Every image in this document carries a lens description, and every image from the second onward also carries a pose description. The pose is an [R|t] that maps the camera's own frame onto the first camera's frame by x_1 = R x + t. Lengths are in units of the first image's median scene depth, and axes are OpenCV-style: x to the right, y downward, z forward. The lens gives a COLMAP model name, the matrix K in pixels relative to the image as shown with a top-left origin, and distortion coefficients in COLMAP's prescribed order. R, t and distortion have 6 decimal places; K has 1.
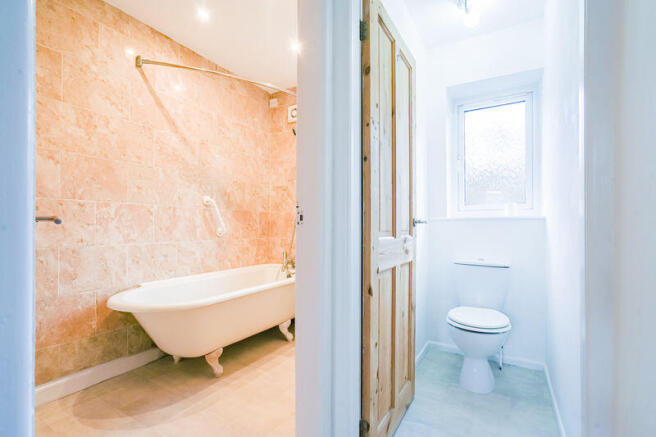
lens RADIAL K [[307.5, 0, 329.4], [0, 307.5, 223.0], [0, 0, 1]] dist [-0.011592, 0.010188]
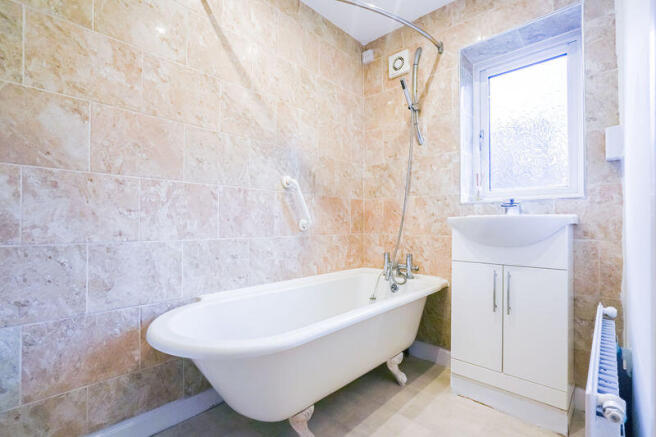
lens RADIAL K [[307.5, 0, 329.1], [0, 307.5, 216.9], [0, 0, 1]] dist [-0.011592, 0.010188]
pose [[0.976240, -0.004538, -0.216646, -0.168045], [0.001714, 0.999911, -0.013224, 0.024818], [0.216686, 0.012538, 0.976161, 0.361051]]
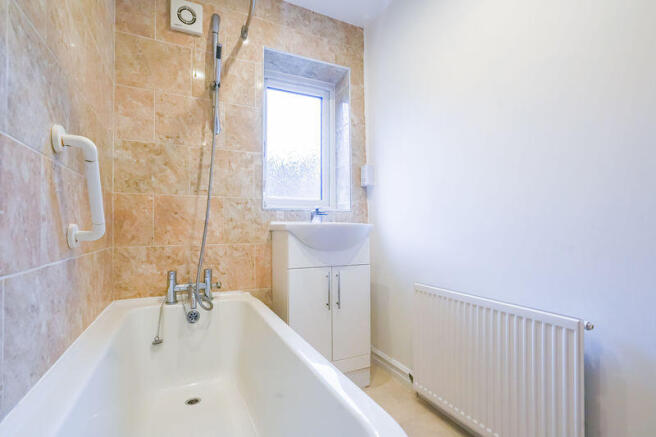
lens RADIAL K [[307.5, 0, 327.3], [0, 307.5, 222.5], [0, 0, 1]] dist [-0.011592, 0.010188]
pose [[0.563195, 0.011715, 0.826241, -0.594681], [-0.006213, 0.999931, -0.009942, 0.019861], [-0.826301, 0.000466, 0.563229, 0.688239]]
